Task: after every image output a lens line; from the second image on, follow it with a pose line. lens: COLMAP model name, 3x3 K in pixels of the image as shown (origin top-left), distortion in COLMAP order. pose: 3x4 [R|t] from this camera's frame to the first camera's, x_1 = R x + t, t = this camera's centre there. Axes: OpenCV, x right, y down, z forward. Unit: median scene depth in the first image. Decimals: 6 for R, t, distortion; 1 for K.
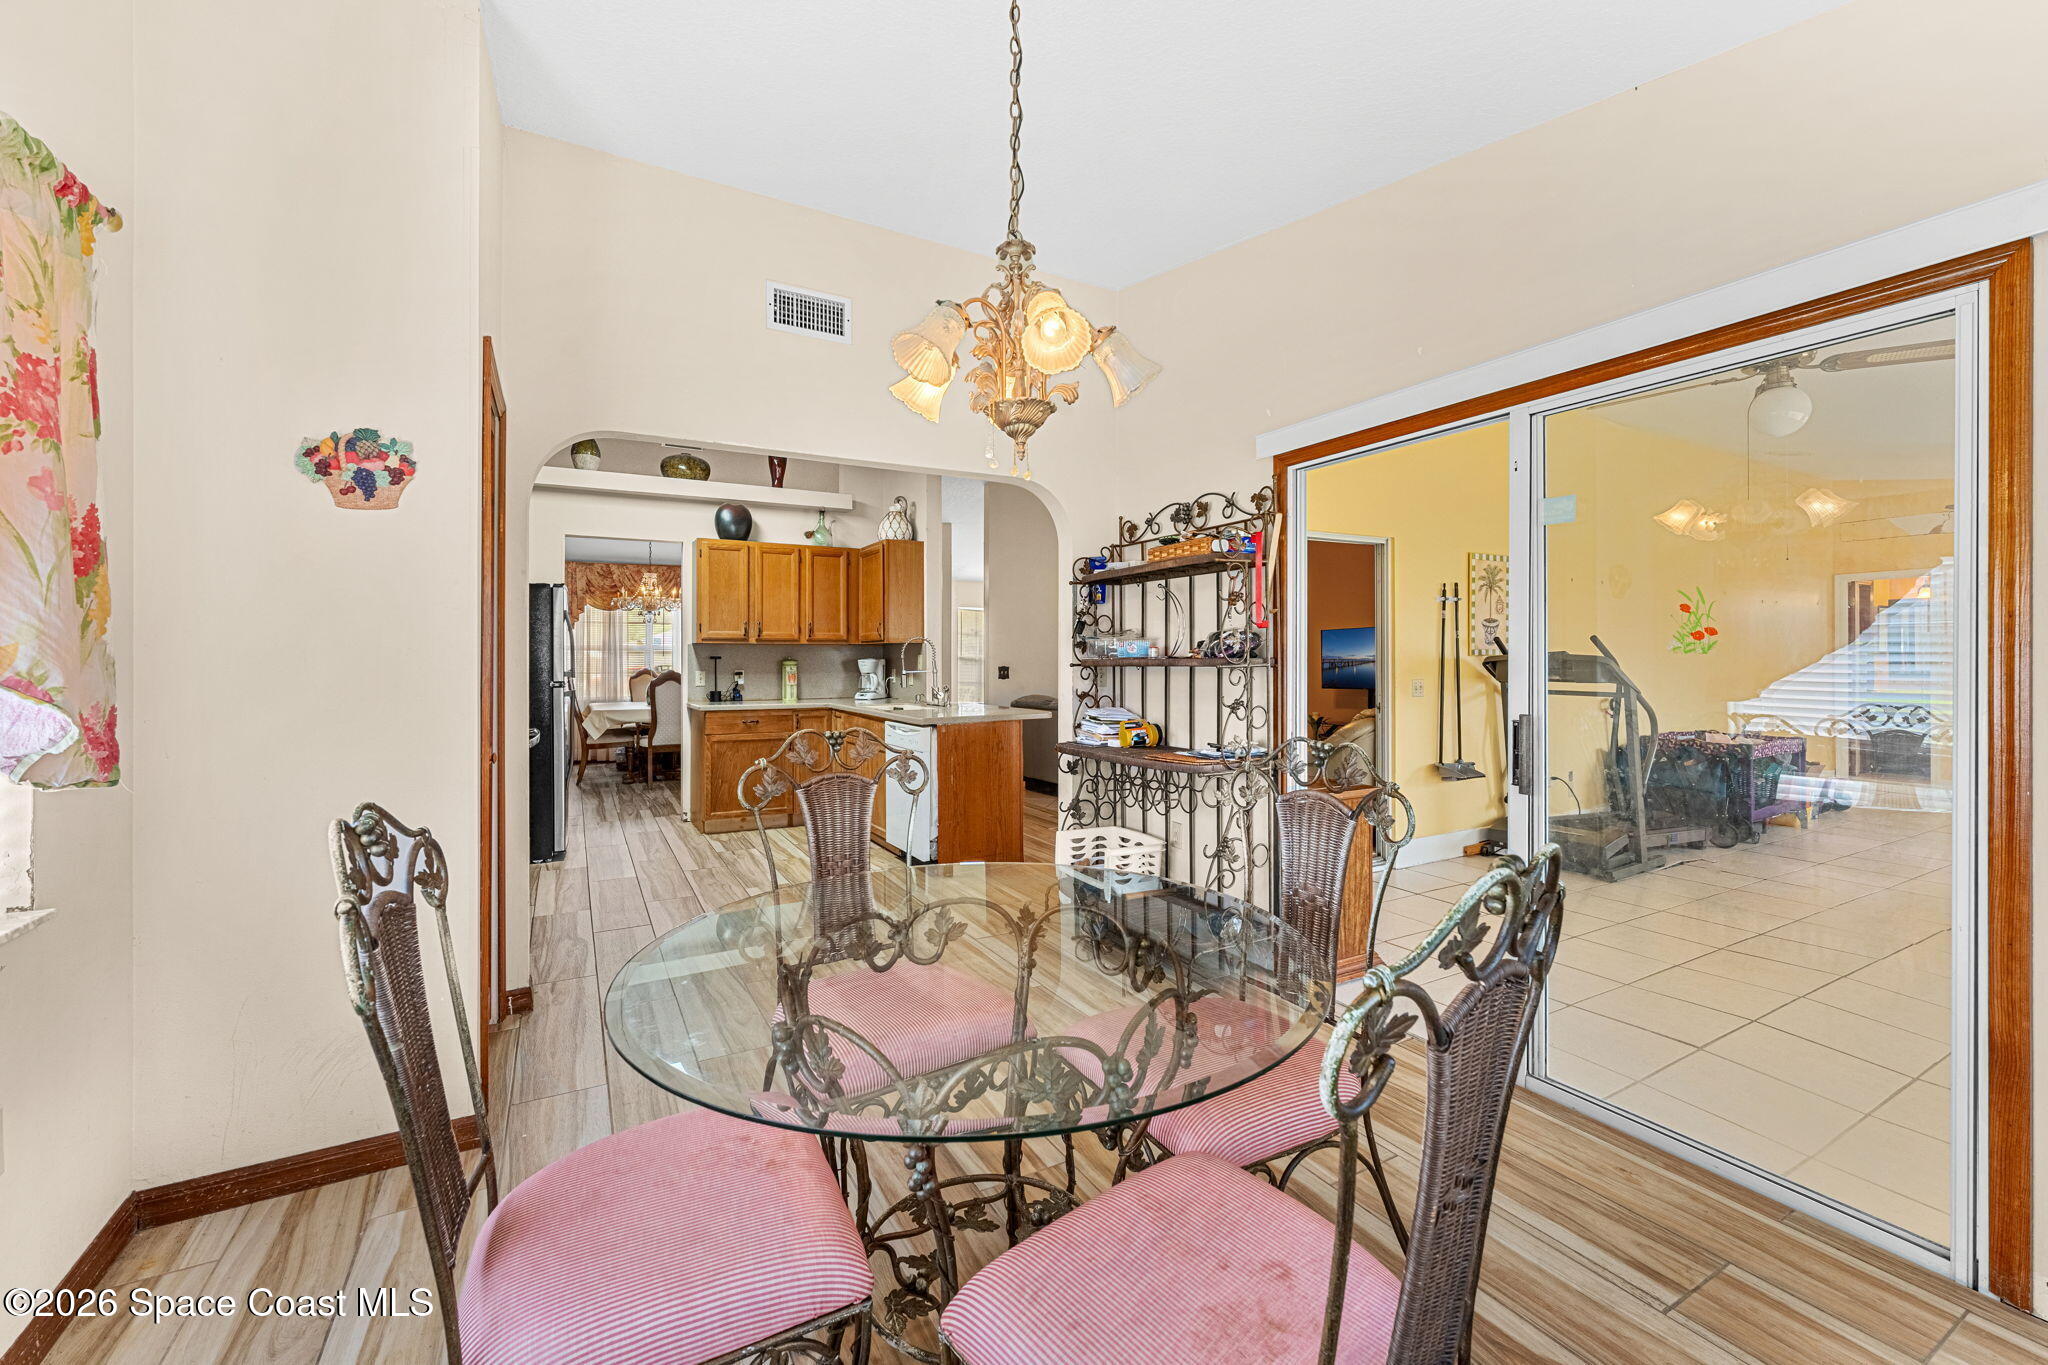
lens RADIAL K [[828.6, 0, 1027.1], [0, 828.6, 650.9], [0, 0, 1]] dist [0.001691, 0.000266]
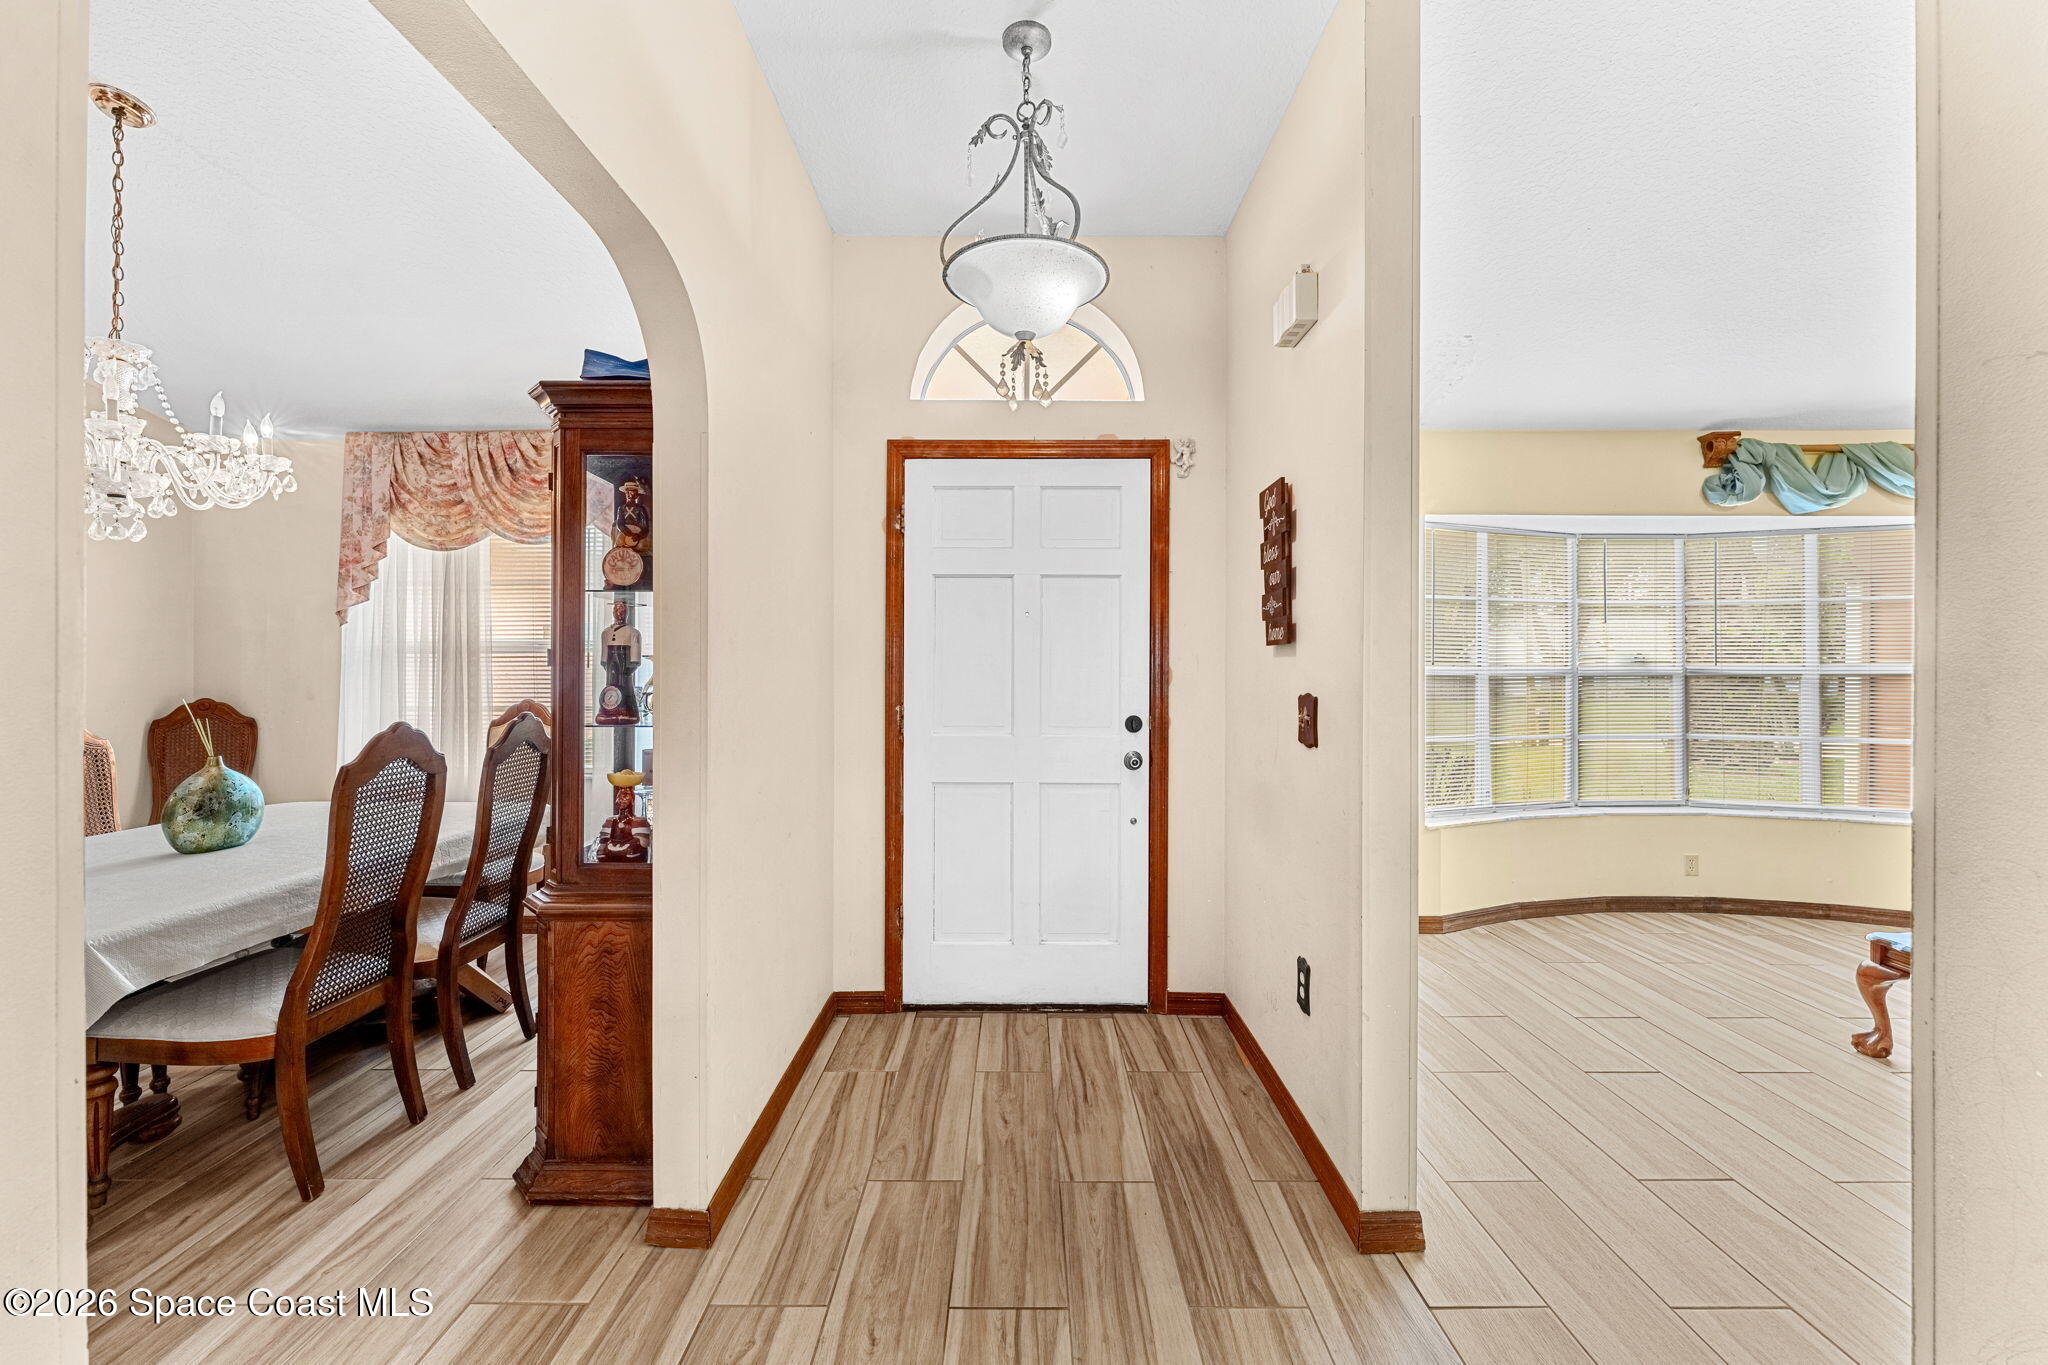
lens RADIAL K [[819.2, 0, 1024.7], [0, 819.2, 672.6], [0, 0, 1]] dist [0.000564, -0.000039]
pose [[0.873677, 0.005330, -0.486478, -0.122314], [0.002592, 0.999875, 0.015610, 0.004353], [0.486500, -0.014899, 0.873553, 1.218219]]
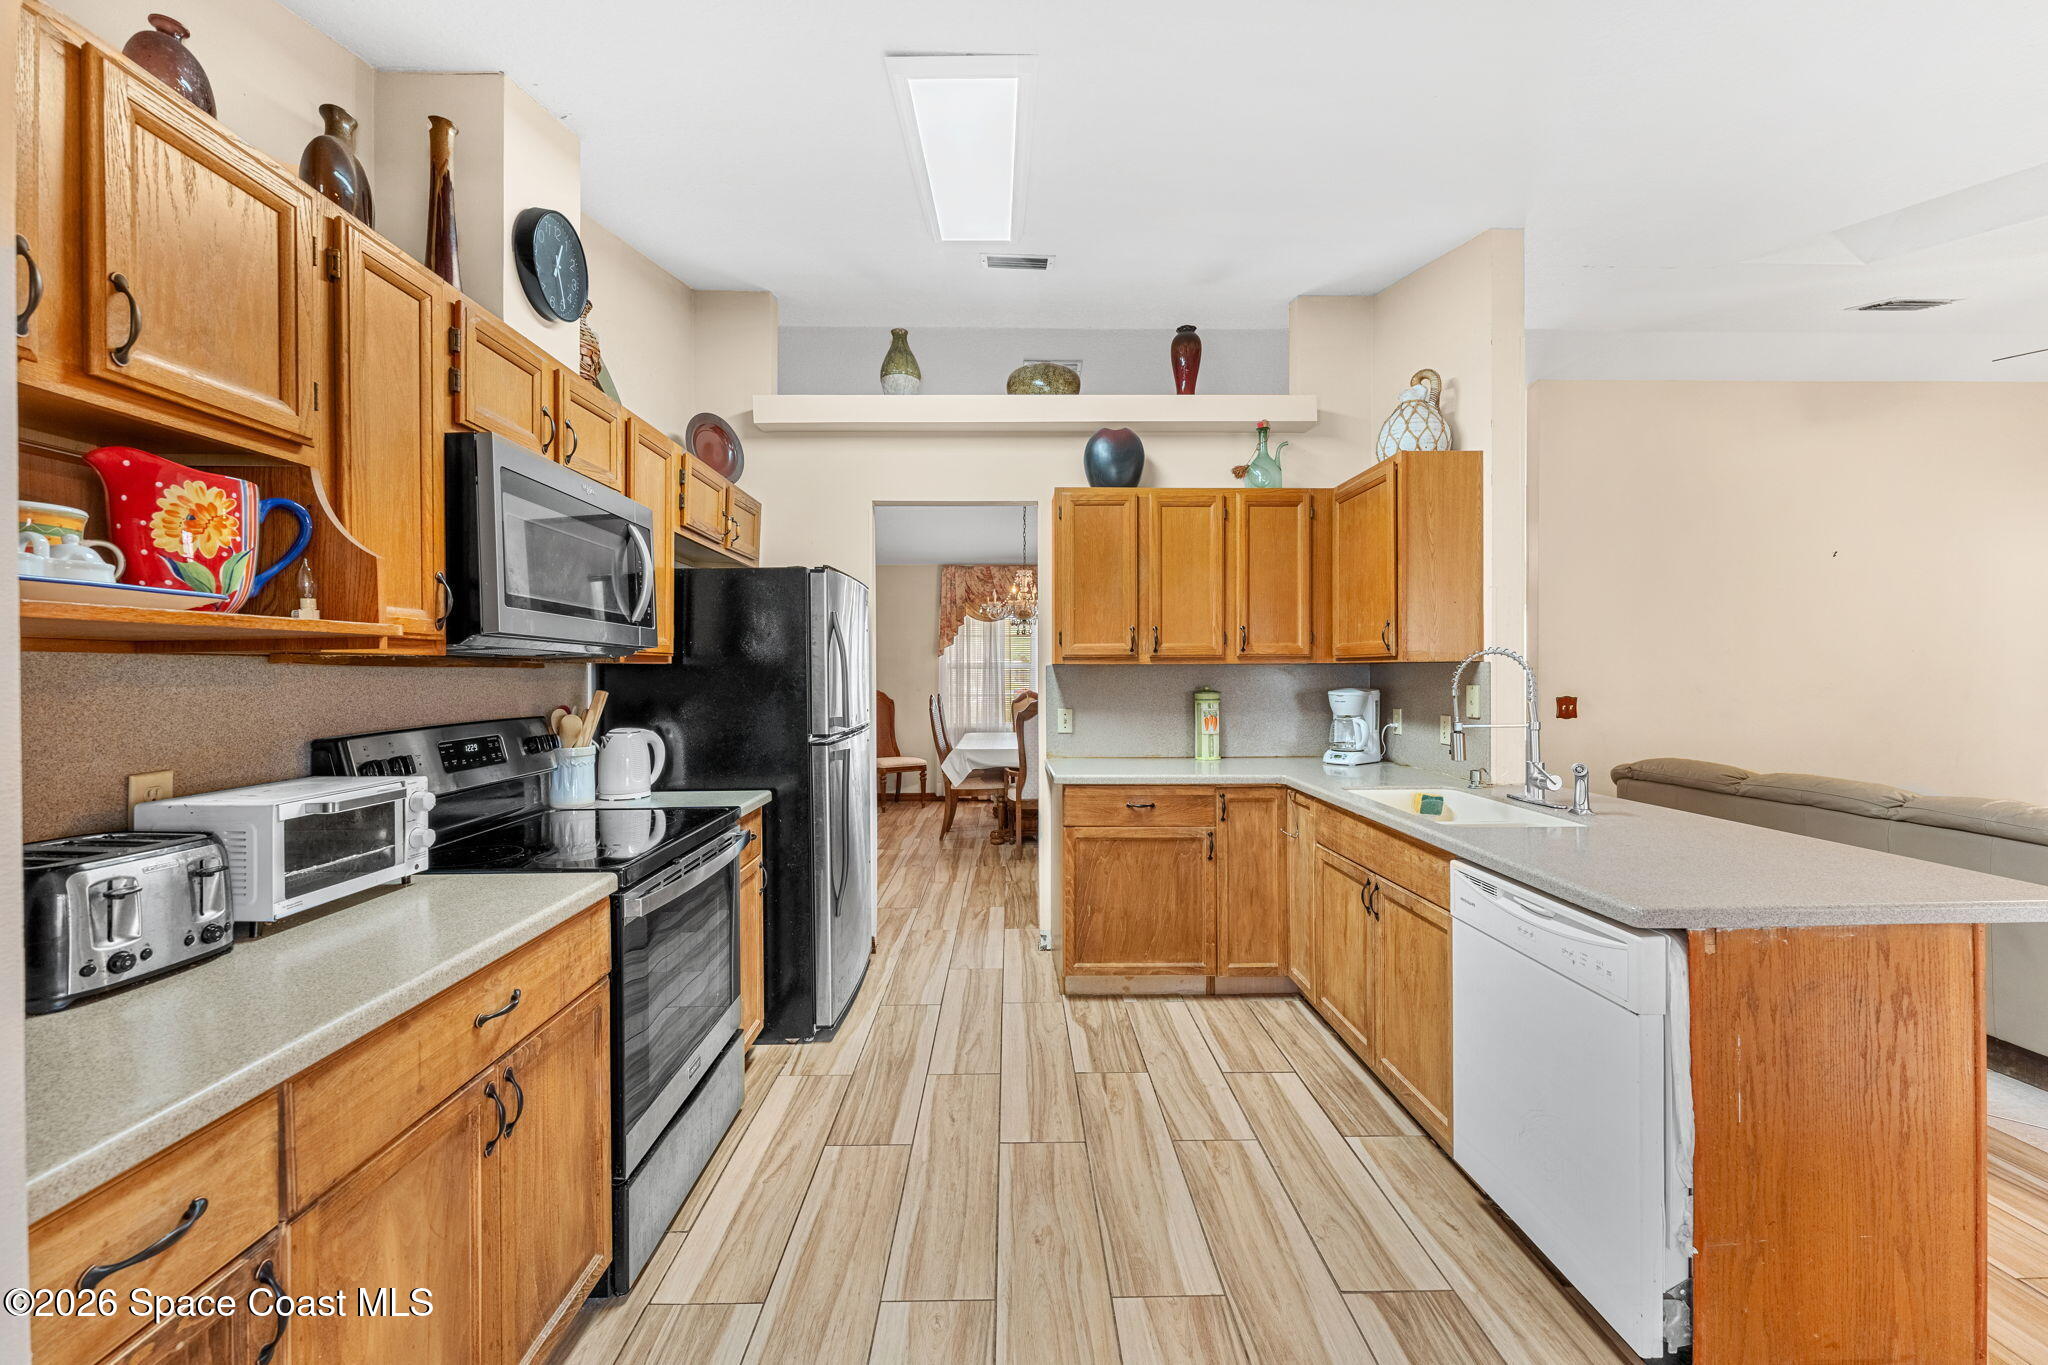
lens RADIAL K [[819.2, 0, 1024.7], [0, 819.2, 672.6], [0, 0, 1]] dist [0.000564, -0.000039]
pose [[0.884806, -0.000017, -0.465960, -0.131530], [0.005656, 0.999927, 0.010704, -0.008944], [0.465925, -0.012106, 0.884741, 0.430212]]
